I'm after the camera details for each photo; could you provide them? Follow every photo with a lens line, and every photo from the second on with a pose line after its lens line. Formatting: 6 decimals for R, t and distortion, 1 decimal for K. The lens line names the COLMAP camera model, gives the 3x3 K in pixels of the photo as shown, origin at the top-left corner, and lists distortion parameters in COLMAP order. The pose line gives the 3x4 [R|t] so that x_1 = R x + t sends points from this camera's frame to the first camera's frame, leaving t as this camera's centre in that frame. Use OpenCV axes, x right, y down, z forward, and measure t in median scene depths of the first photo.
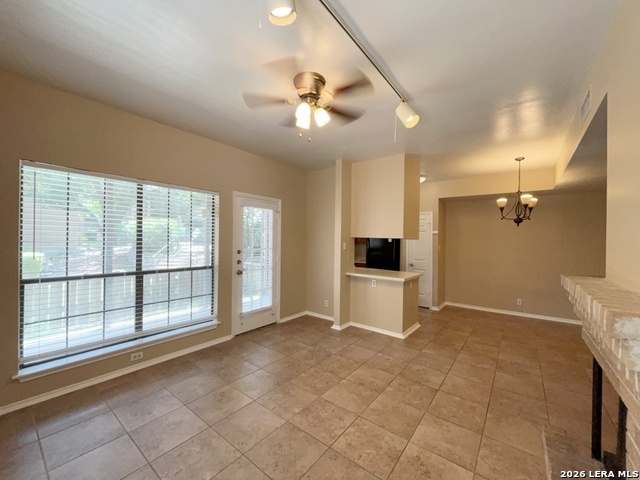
lens RADIAL K [[257.9, 0, 321.6], [0, 257.9, 240.9], [0, 0, 1]] dist [-0.002535, -0.000616]
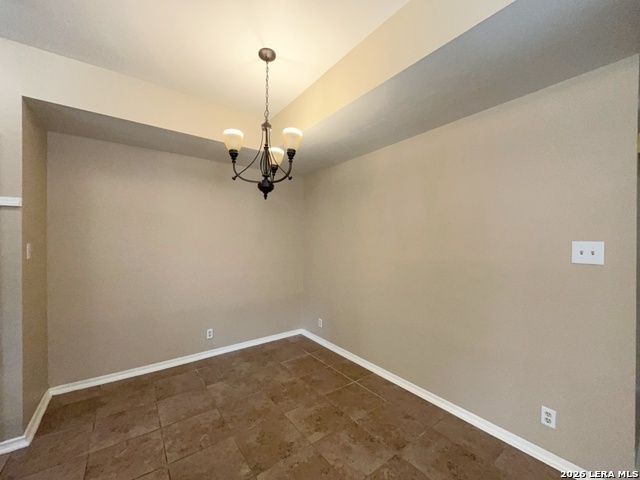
lens RADIAL K [[257.9, 0, 321.6], [0, 257.9, 240.9], [0, 0, 1]] dist [-0.002535, -0.000616]
pose [[0.263880, -0.013938, 0.964455, 0.438213], [0.000740, 0.999898, 0.014247, 0.017070], [-0.964555, -0.003046, 0.263863, 1.007455]]
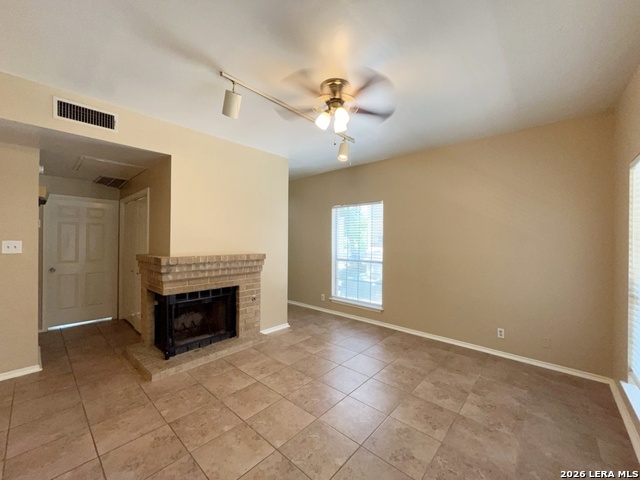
lens RADIAL K [[257.9, 0, 321.6], [0, 257.9, 240.9], [0, 0, 1]] dist [-0.002535, -0.000616]
pose [[-0.997162, -0.022492, 0.071841, -0.054863], [-0.021966, 0.999726, 0.008097, -0.004191], [-0.072003, 0.006496, -0.997383, 1.433591]]
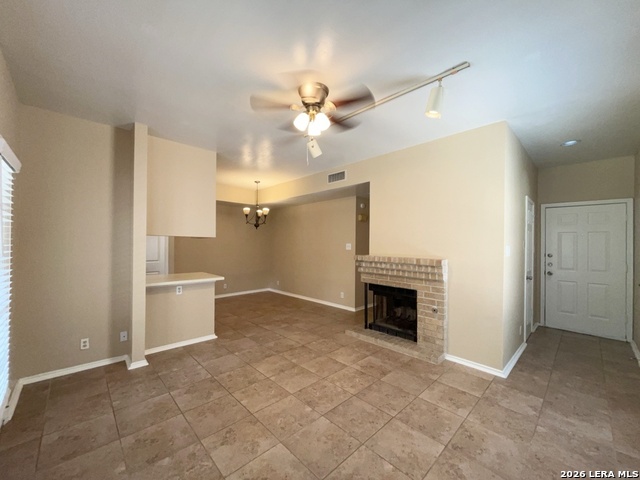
lens RADIAL K [[257.9, 0, 321.6], [0, 257.9, 240.9], [0, 0, 1]] dist [-0.002535, -0.000616]
pose [[0.146393, -0.007960, 0.989195, -0.763906], [-0.004198, 0.999954, 0.008668, -0.008935], [-0.989218, -0.005421, 0.146353, 0.565918]]
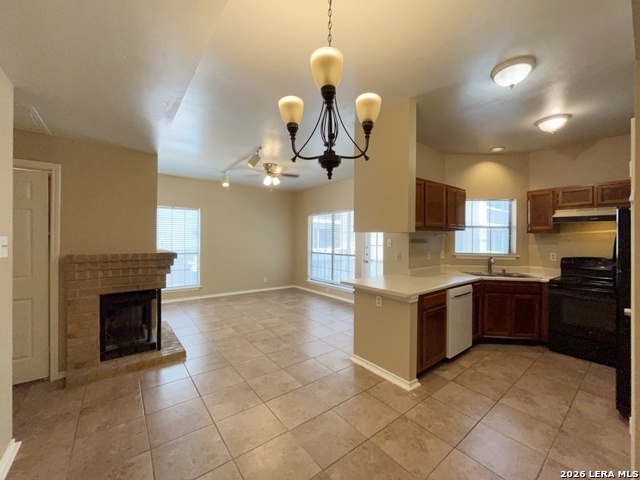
lens RADIAL K [[257.9, 0, 321.6], [0, 257.9, 240.9], [0, 0, 1]] dist [-0.002535, -0.000616]
pose [[-0.245885, -0.012392, -0.969220, 1.387842], [-0.013051, 0.999870, -0.009473, 0.031590], [0.969211, 0.010320, -0.246014, 1.383192]]
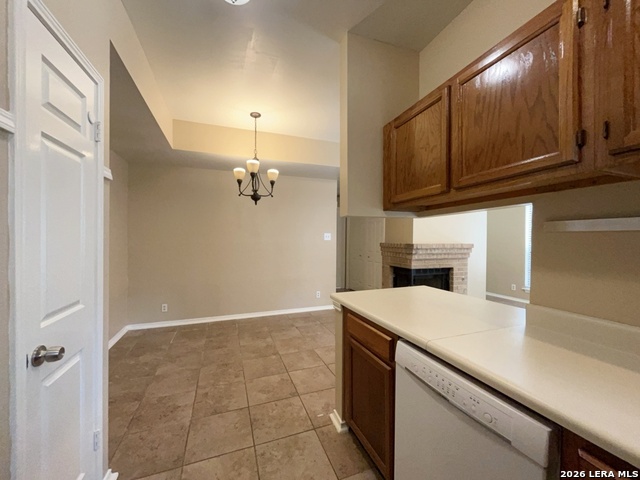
lens RADIAL K [[257.9, 0, 321.6], [0, 257.9, 240.9], [0, 0, 1]] dist [-0.002535, -0.000616]
pose [[-0.851012, -0.027906, 0.524404, 0.257632], [-0.018626, 0.999563, 0.022965, 0.036906], [-0.524816, 0.009776, -0.851160, 1.995581]]
